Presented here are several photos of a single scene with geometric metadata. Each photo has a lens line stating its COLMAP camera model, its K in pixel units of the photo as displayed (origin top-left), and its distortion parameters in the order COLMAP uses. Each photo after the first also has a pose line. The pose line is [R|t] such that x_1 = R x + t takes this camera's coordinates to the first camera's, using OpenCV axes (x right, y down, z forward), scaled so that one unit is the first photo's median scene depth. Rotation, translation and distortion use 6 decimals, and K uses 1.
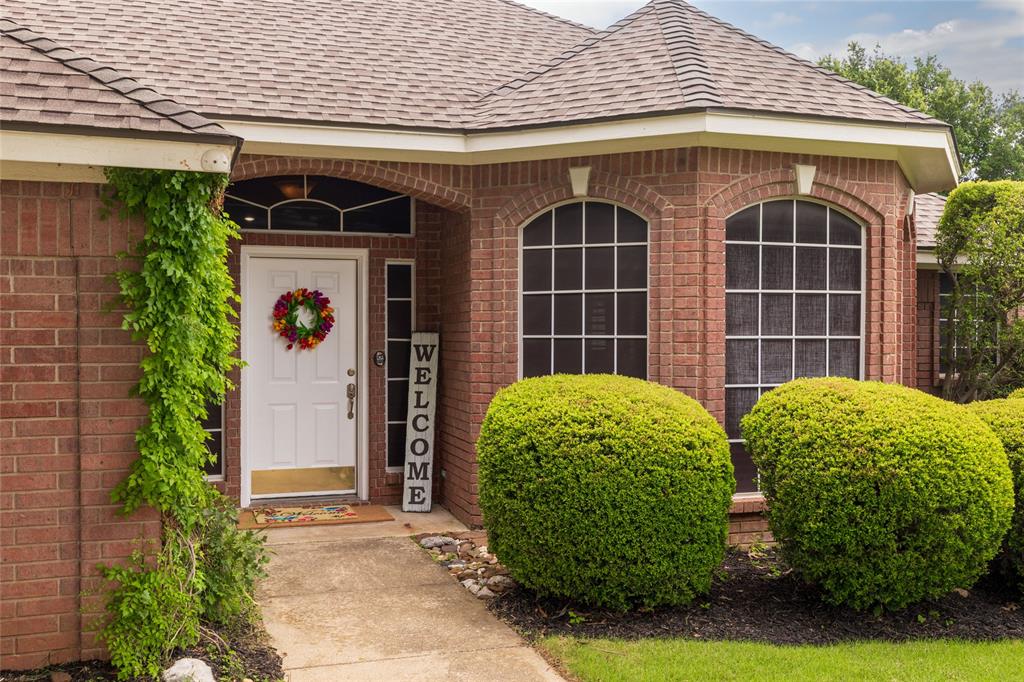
lens RADIAL K [[1016.6, 0, 512.1], [0, 1016.6, 300.1], [0, 0, 1]] dist [0.003233, 0.001750]
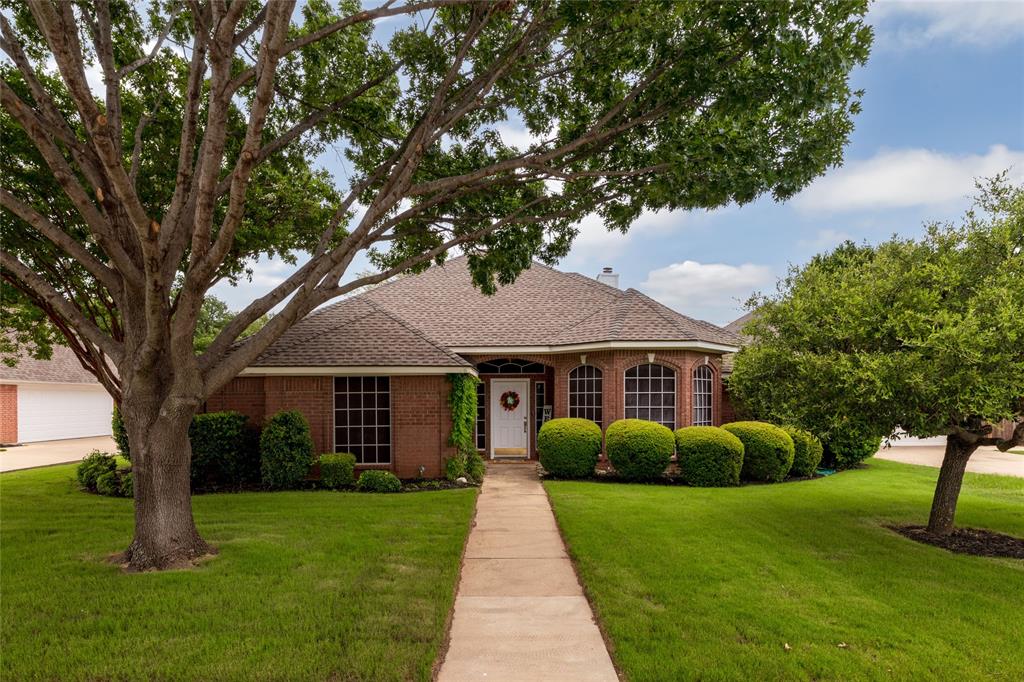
lens RADIAL K [[493.8, 0, 512.0], [0, 493.8, 341.0], [0, 0, 1]] dist [0.000267, -0.000089]
pose [[0.959908, -0.037688, -0.277771, 0.292623], [0.012752, 0.995766, -0.091037, -0.033496], [0.280026, 0.083845, 0.956324, -0.608516]]
